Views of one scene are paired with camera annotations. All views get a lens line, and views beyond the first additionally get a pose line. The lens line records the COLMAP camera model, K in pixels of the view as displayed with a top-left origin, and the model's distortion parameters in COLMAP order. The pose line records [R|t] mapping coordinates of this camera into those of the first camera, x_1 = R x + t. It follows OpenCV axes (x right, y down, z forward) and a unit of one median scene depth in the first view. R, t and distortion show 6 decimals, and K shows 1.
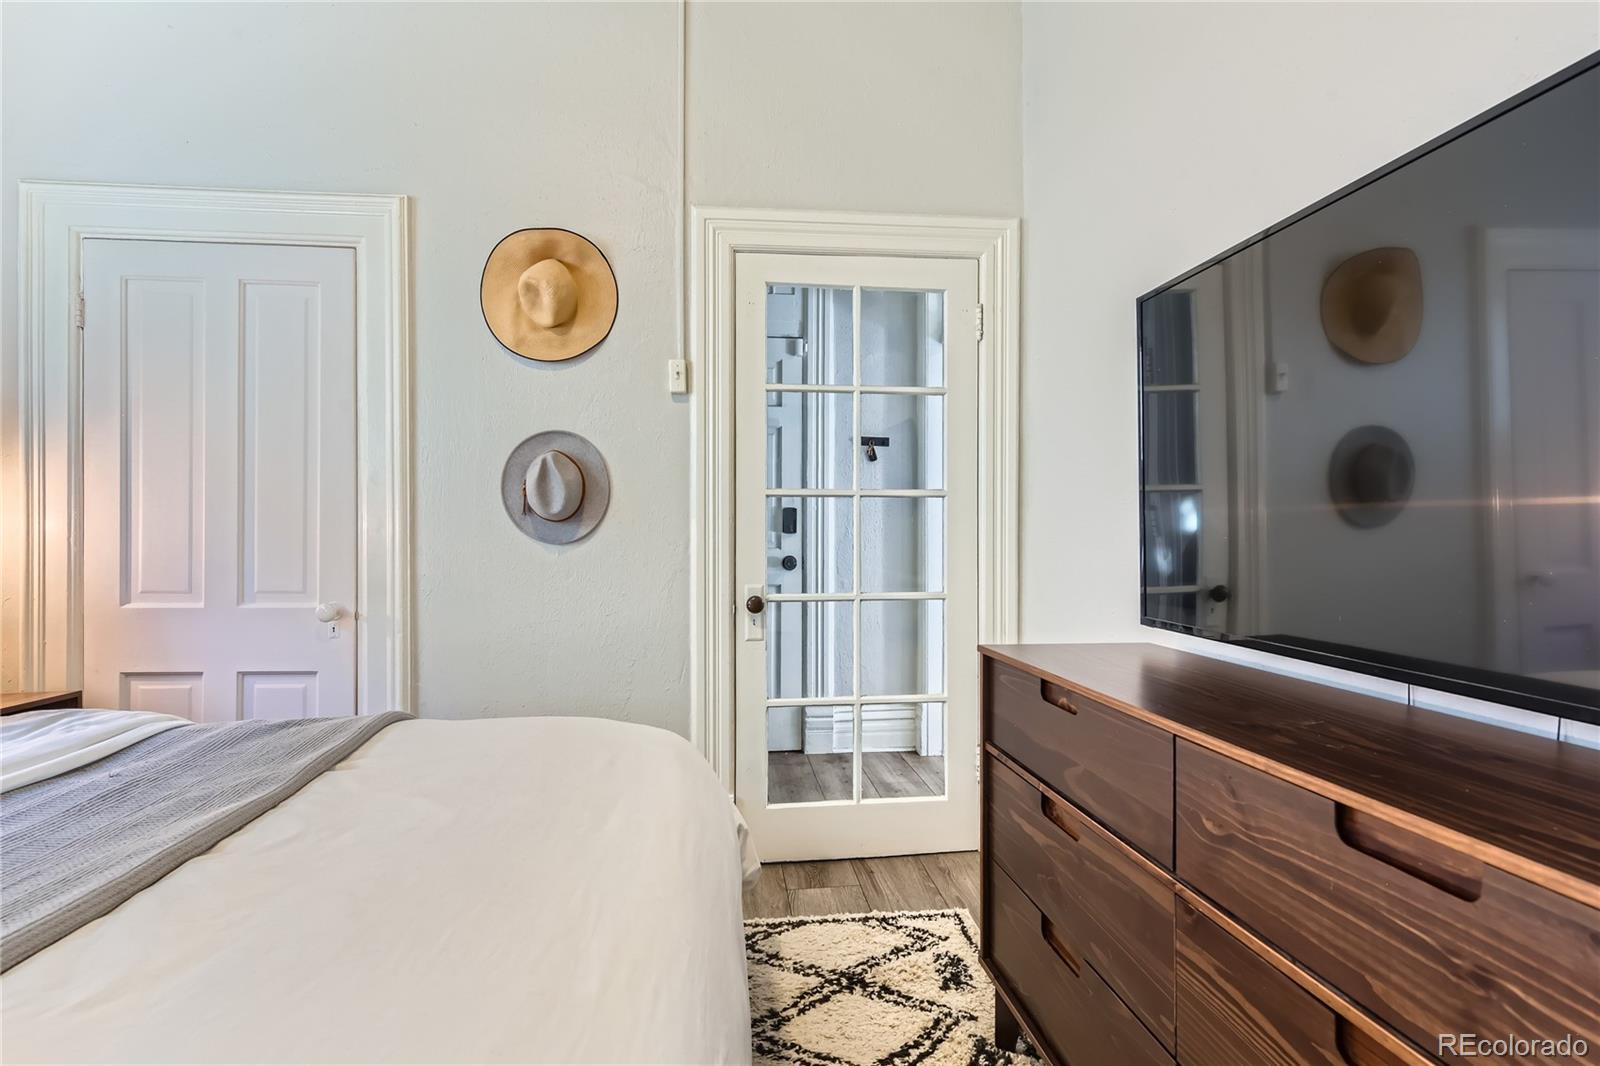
lens RADIAL K [[757.1, 0, 802.8], [0, 757.1, 530.3], [0, 0, 1]] dist [0.010677, -0.001085]
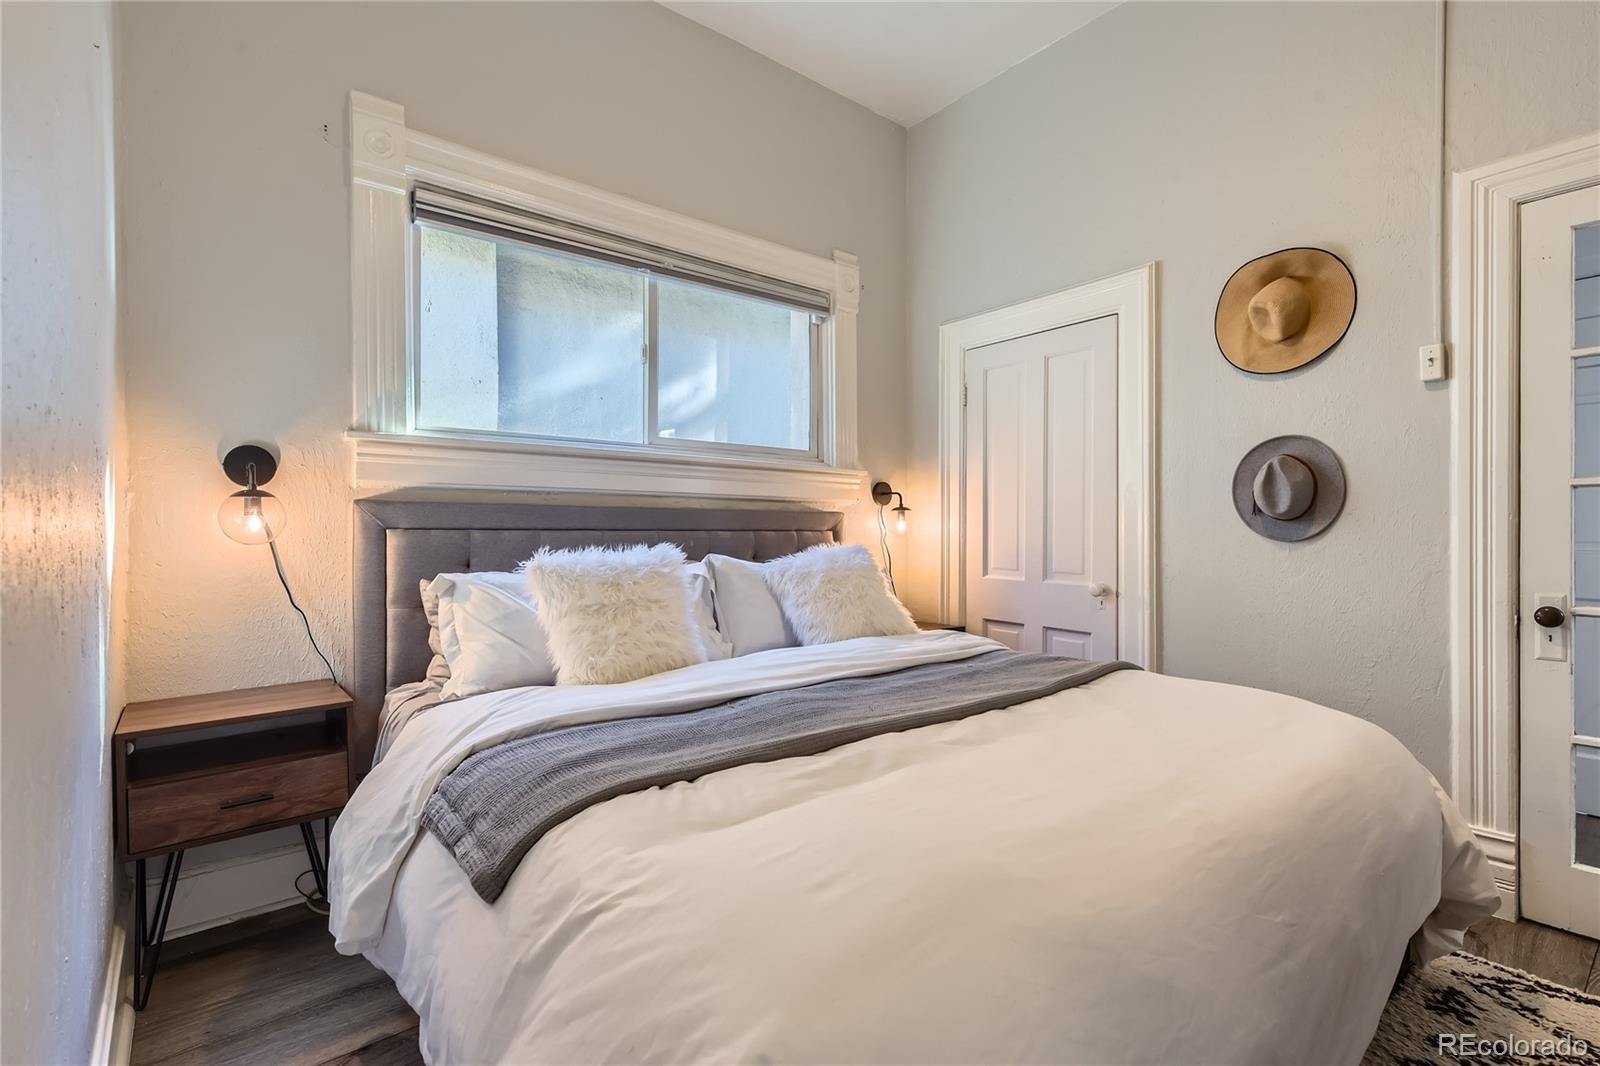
lens RADIAL K [[757.1, 0, 801.8], [0, 757.1, 533.0], [0, 0, 1]] dist [0.010677, -0.001085]
pose [[0.543956, 0.003179, -0.839108, 0.209815], [0.000500, 0.999991, 0.004113, 0.001230], [0.839114, -0.002657, 0.543949, -0.165472]]
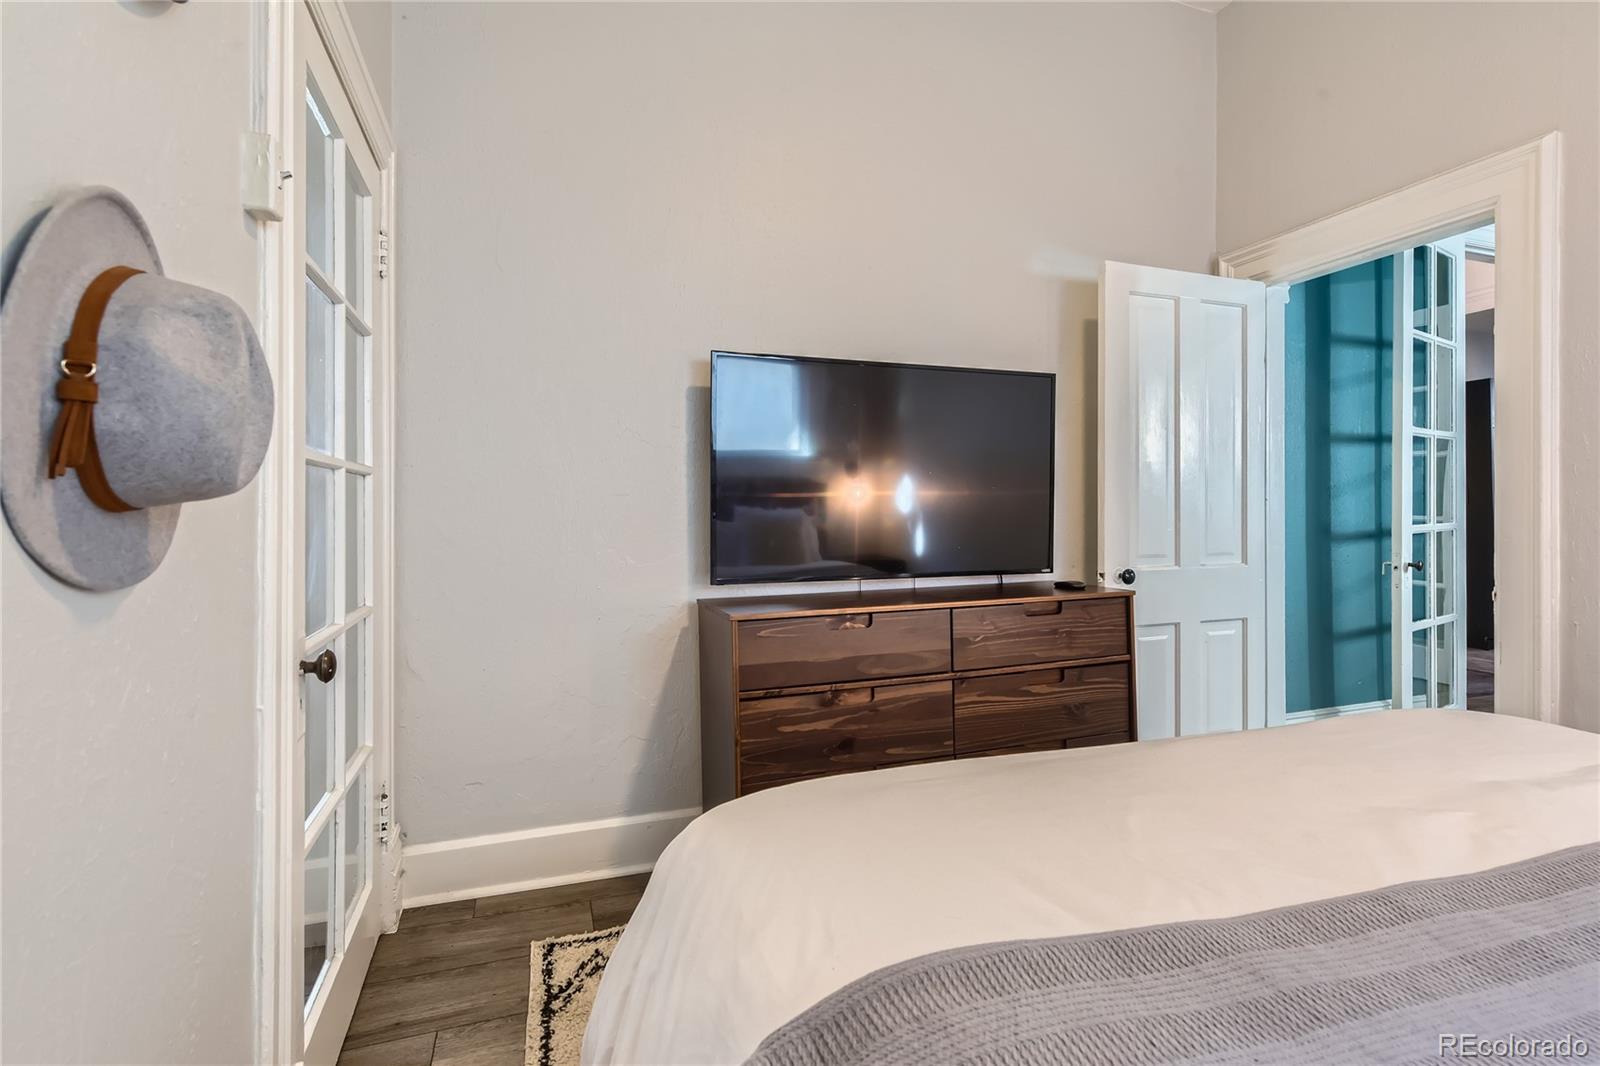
lens RADIAL K [[757.1, 0, 800.3], [0, 757.1, 521.6], [0, 0, 1]] dist [0.010677, -0.001085]
pose [[-0.230751, -0.005447, 0.972997, -0.695485], [0.000586, 0.999983, 0.005737, 0.000393], [-0.973013, 0.001894, -0.230744, 0.867004]]
